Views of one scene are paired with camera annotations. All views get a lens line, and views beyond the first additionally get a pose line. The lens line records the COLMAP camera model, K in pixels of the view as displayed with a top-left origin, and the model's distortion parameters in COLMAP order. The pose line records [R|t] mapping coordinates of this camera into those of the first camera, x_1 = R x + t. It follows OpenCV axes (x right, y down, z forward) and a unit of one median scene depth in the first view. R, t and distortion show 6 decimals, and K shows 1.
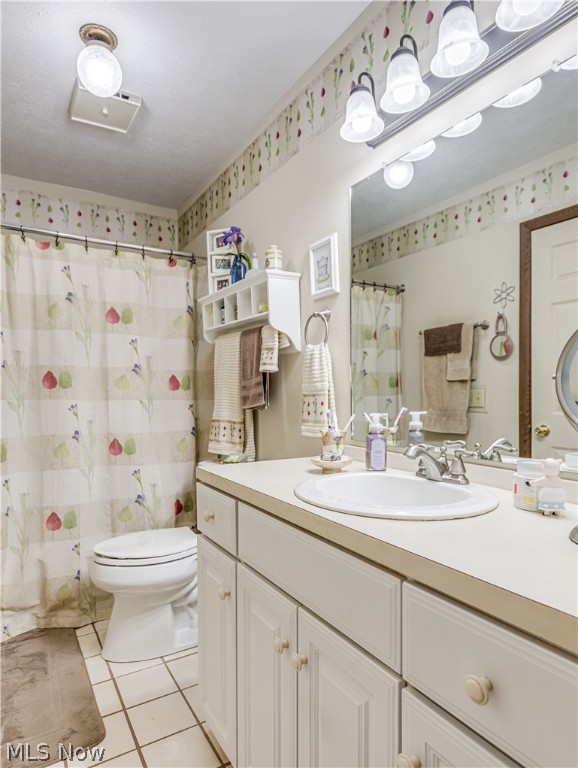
lens RADIAL K [[466.0, 0, 287.6], [0, 466.0, 388.0], [0, 0, 1]] dist [0.023929, 0.000289]
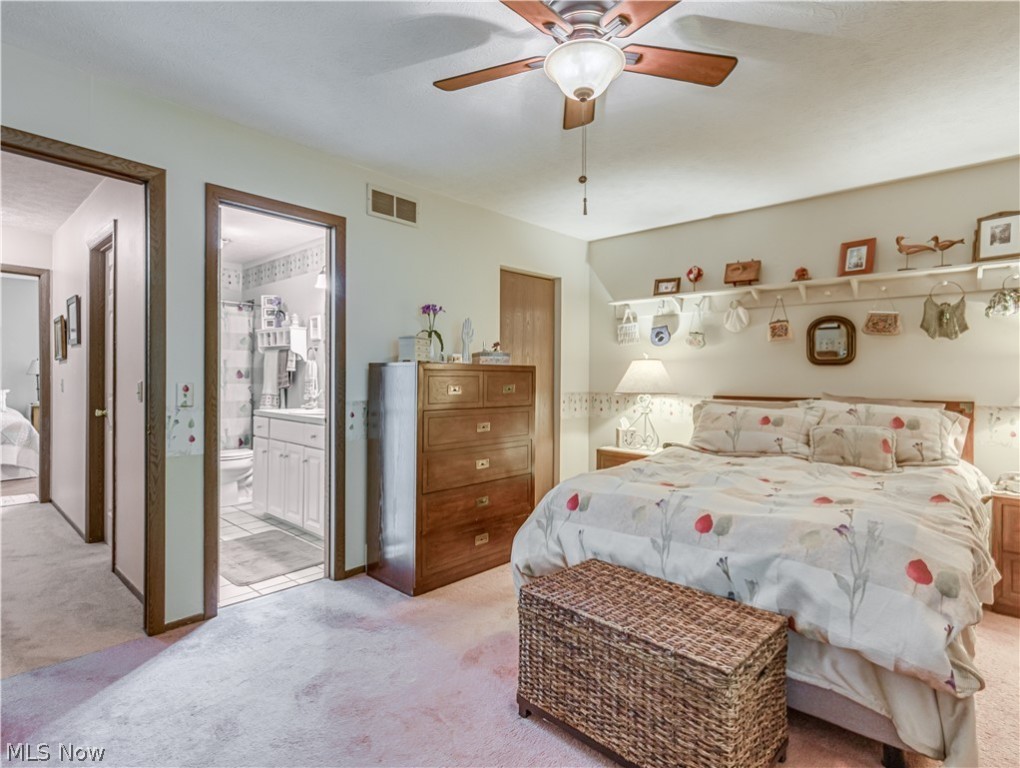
lens RADIAL K [[518.0, 0, 516.2], [0, 518.0, 377.3], [0, 0, 1]] dist [0.001810, 0.000513]
pose [[0.958442, 0.023647, 0.284307, 0.237941], [-0.023236, 0.999718, -0.004818, -0.015721], [-0.284341, -0.001988, 0.958721, -1.369884]]
